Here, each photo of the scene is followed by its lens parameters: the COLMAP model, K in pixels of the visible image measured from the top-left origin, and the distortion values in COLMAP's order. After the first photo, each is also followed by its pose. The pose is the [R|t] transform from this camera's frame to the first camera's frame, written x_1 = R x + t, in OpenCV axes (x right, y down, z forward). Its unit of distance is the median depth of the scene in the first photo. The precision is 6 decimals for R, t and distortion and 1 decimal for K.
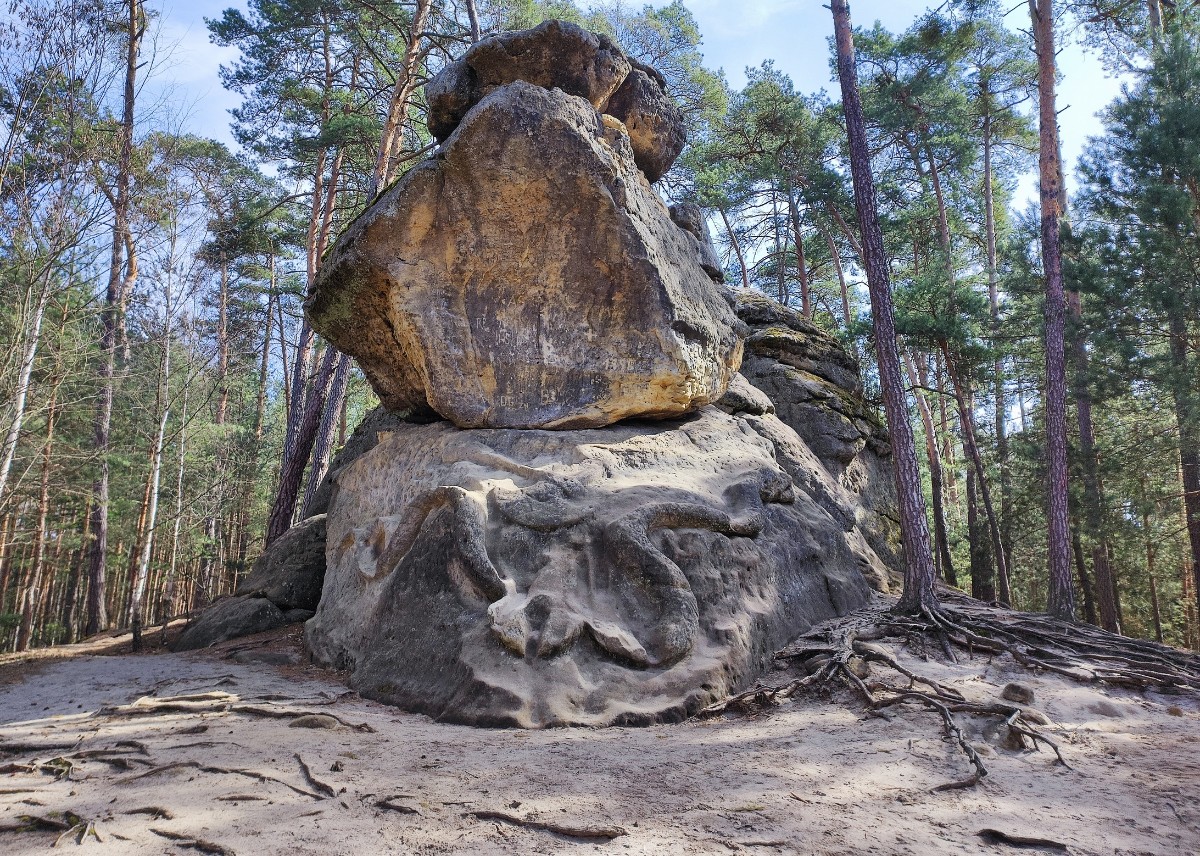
lens RADIAL K [[986.1, 0, 599.2], [0, 986.1, 428.1], [0, 0, 1]] dist [0.031149, 0.014033]
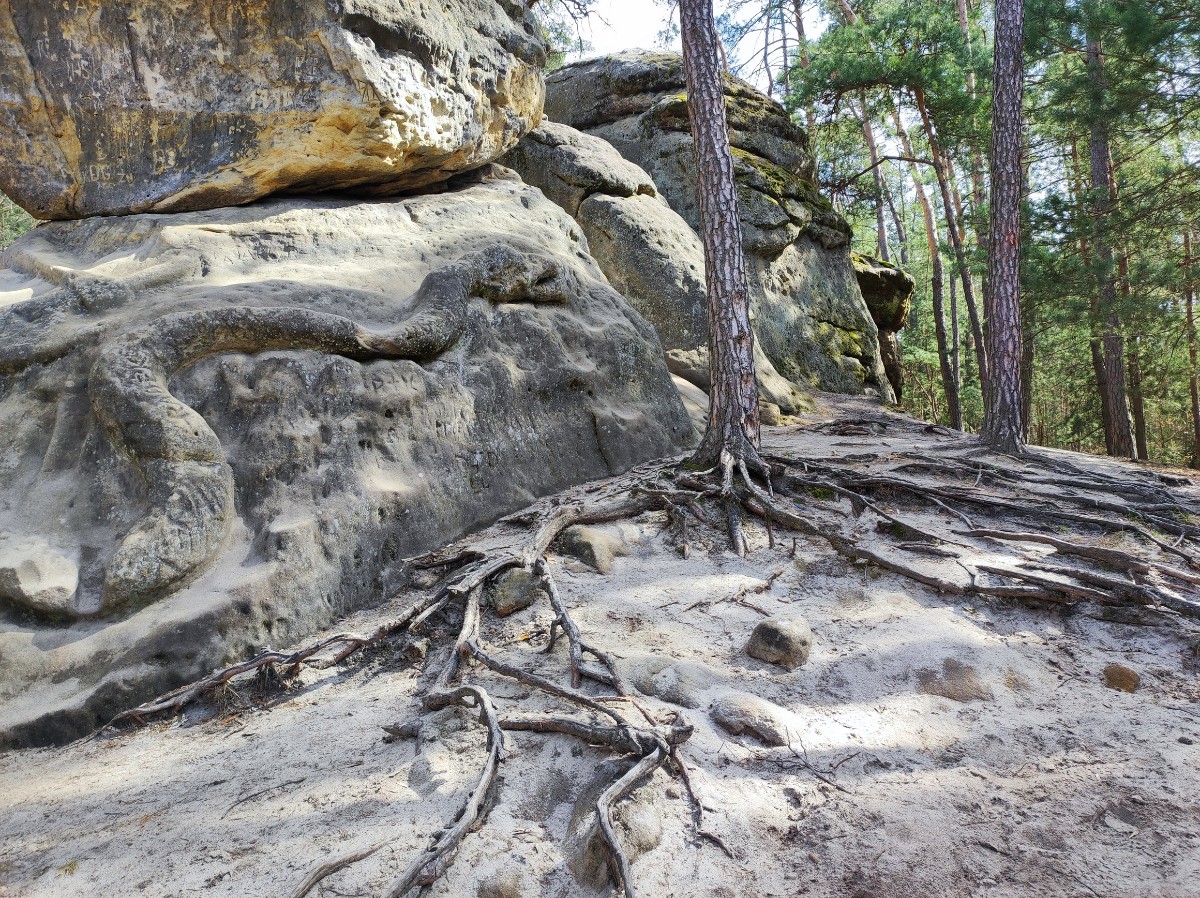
lens RADIAL K [[865.5, 0, 604.0], [0, 865.5, 445.0], [0, 0, 1]] dist [0.049496, -0.041087]
pose [[0.992793, -0.057875, -0.104939, 0.279836], [0.076875, 0.979311, 0.187188, 0.064264], [0.091934, -0.193906, 0.976703, 0.438555]]
